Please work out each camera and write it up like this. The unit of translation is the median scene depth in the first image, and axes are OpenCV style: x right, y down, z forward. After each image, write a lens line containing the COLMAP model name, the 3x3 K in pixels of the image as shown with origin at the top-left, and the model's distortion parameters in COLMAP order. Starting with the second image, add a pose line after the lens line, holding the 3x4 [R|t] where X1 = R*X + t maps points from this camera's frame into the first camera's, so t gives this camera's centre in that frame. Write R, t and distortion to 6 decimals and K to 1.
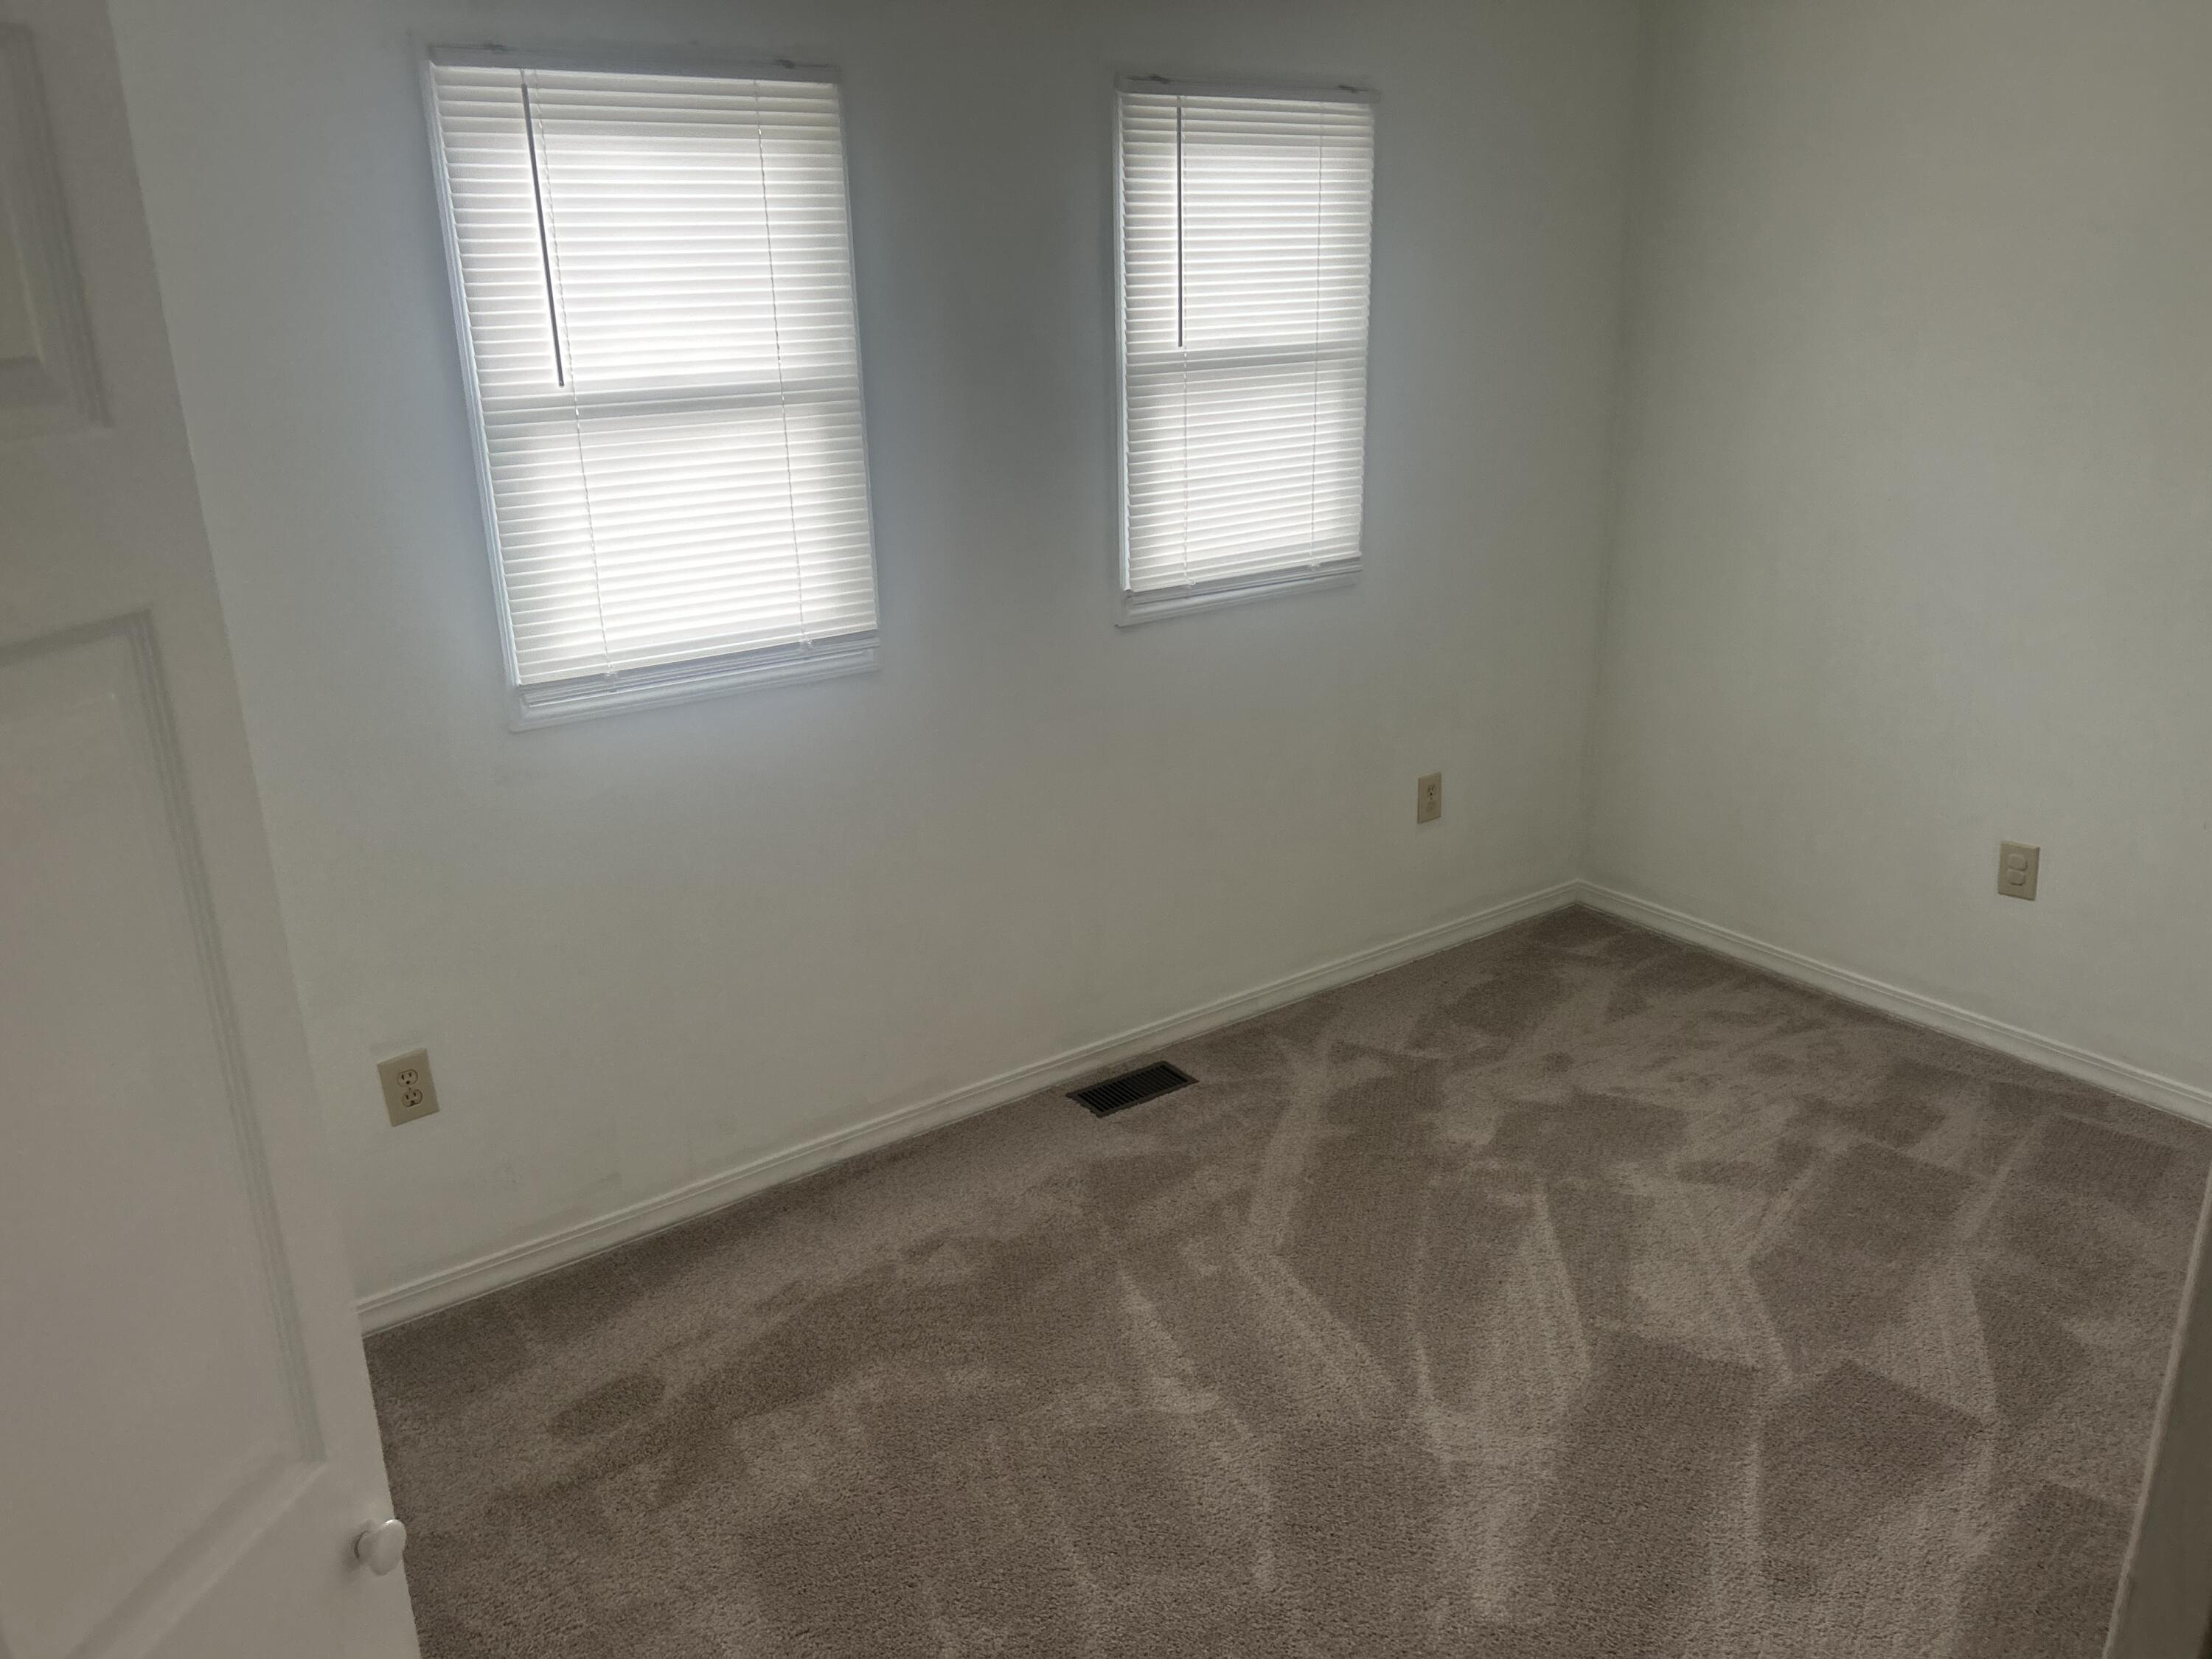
lens RADIAL K [[1788.5, 0, 1106.0], [0, 1788.5, 829.5], [0, 0, 1]] dist [-0.095724, 0.003270]
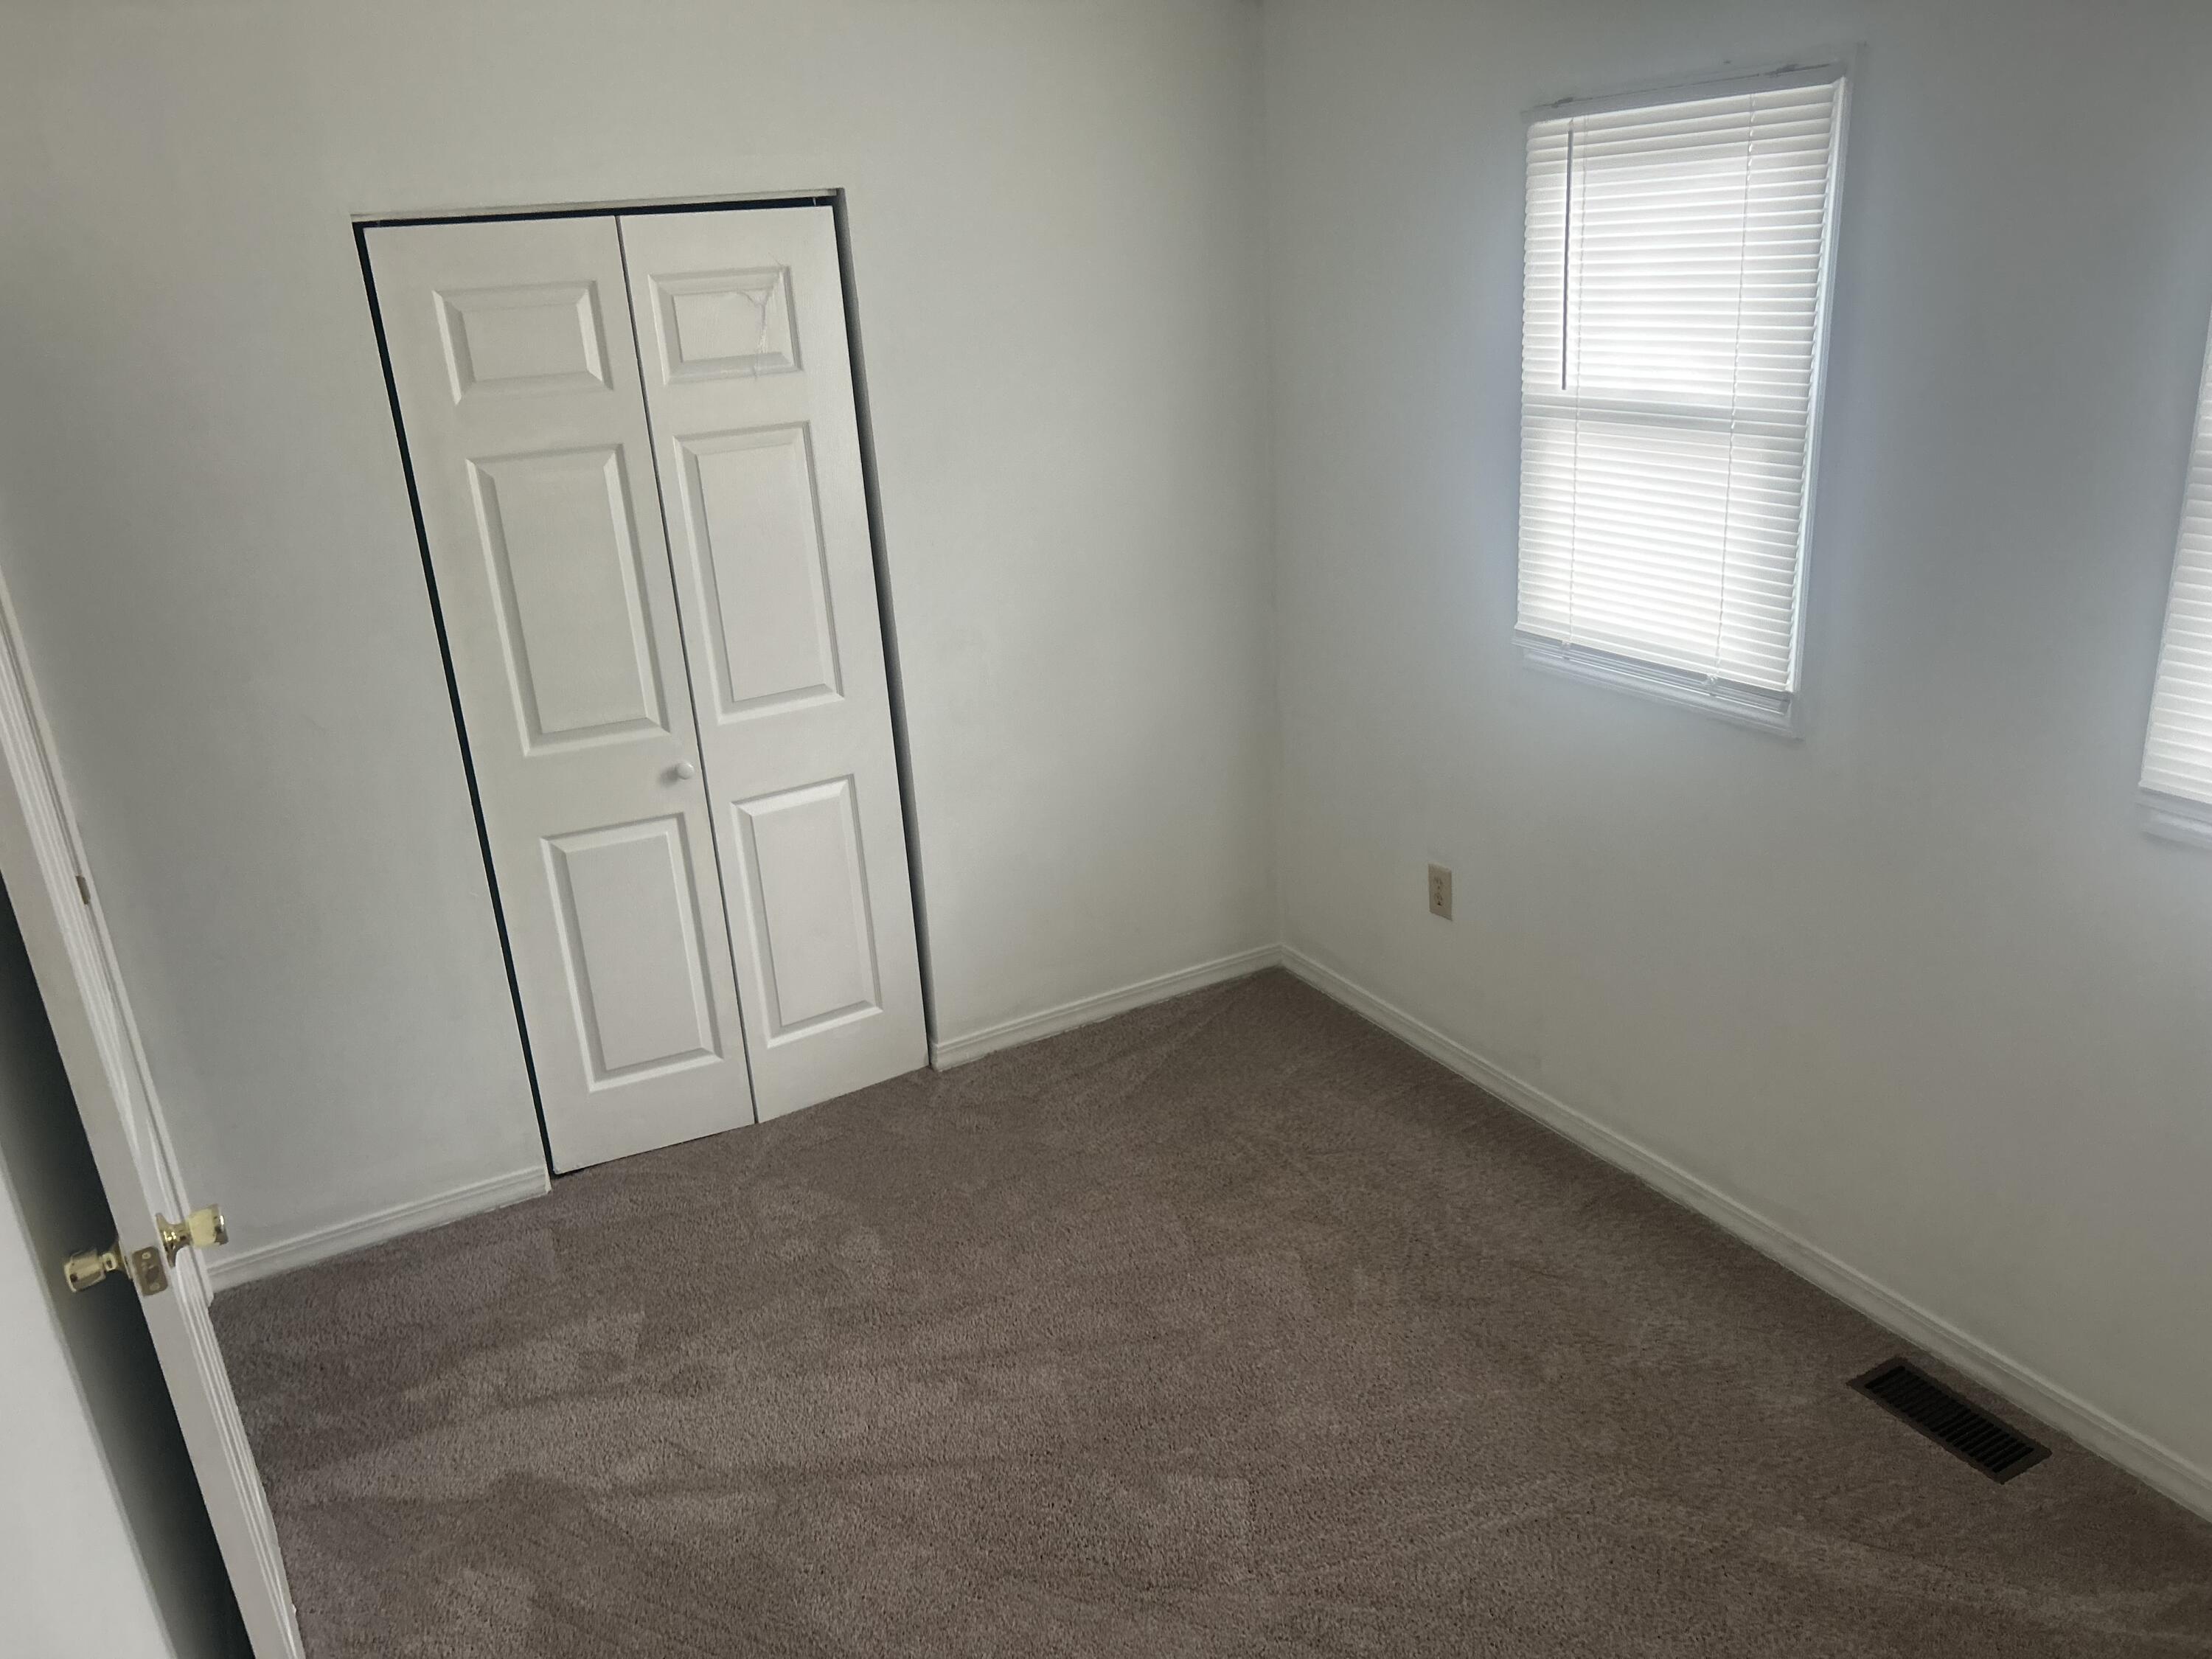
lens RADIAL K [[1520.6, 0, 1106.0], [0, 1520.6, 829.5], [0, 0, 1]] dist [-0.079065, 0.001723]
pose [[-0.181307, 0.334114, -0.924930, 0.715063], [-0.269328, 0.887690, 0.373456, -0.261697], [0.945828, 0.316820, -0.070958, 0.811307]]
